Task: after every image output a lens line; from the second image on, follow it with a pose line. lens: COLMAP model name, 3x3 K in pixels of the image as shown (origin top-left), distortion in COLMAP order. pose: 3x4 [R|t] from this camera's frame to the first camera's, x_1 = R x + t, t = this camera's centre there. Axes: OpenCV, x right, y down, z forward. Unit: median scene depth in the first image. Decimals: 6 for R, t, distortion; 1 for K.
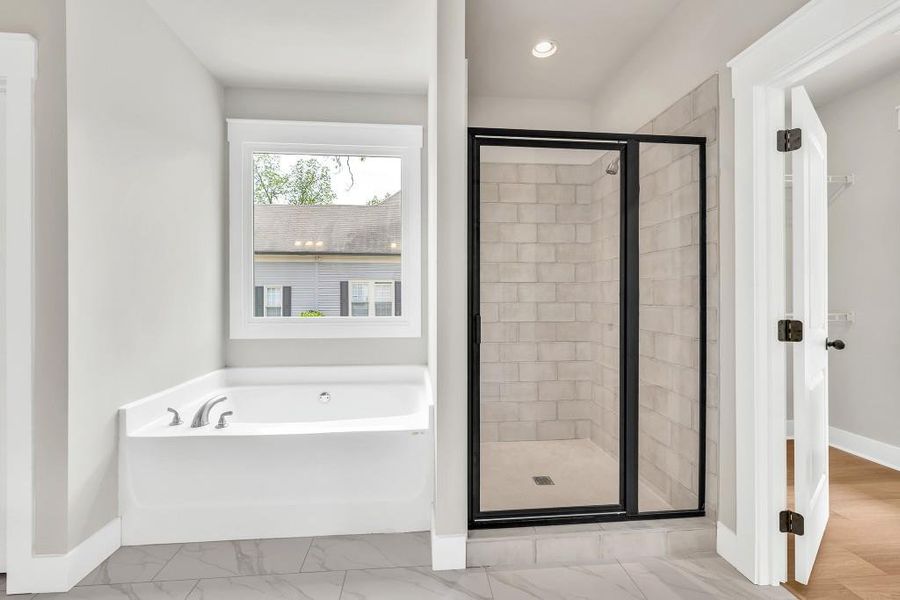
lens RADIAL K [[374.7, 0, 447.7], [0, 374.7, 295.8], [0, 0, 1]] dist [-0.000001, 0.000008]
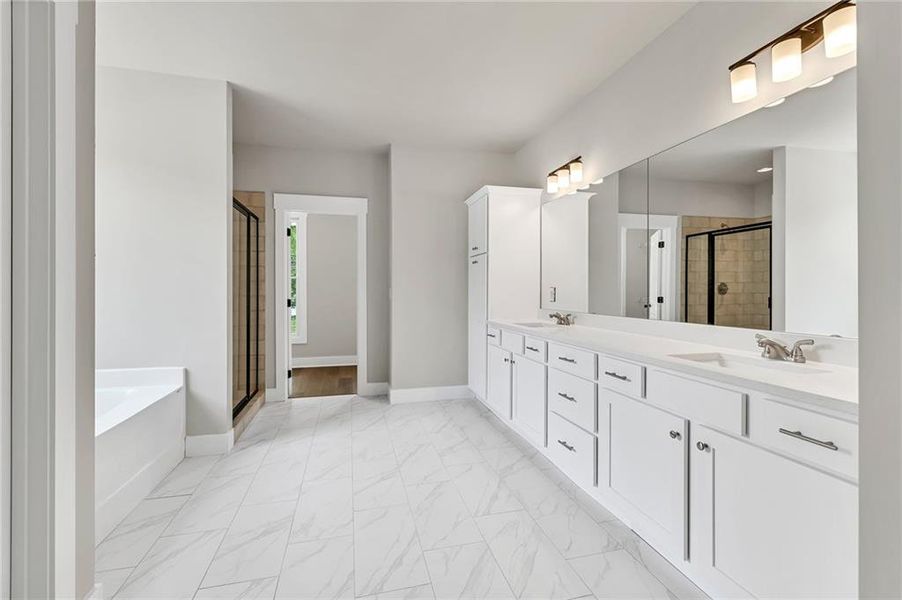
lens RADIAL K [[379.9, 0, 447.7], [0, 379.9, 290.4], [0, 0, 1]] dist [0.002619, 0.000201]
pose [[-0.168698, -0.000781, 0.985667, -1.792829], [-0.004603, 0.999989, 0.000005, -0.005082], [-0.985657, -0.004536, -0.168700, 0.301504]]
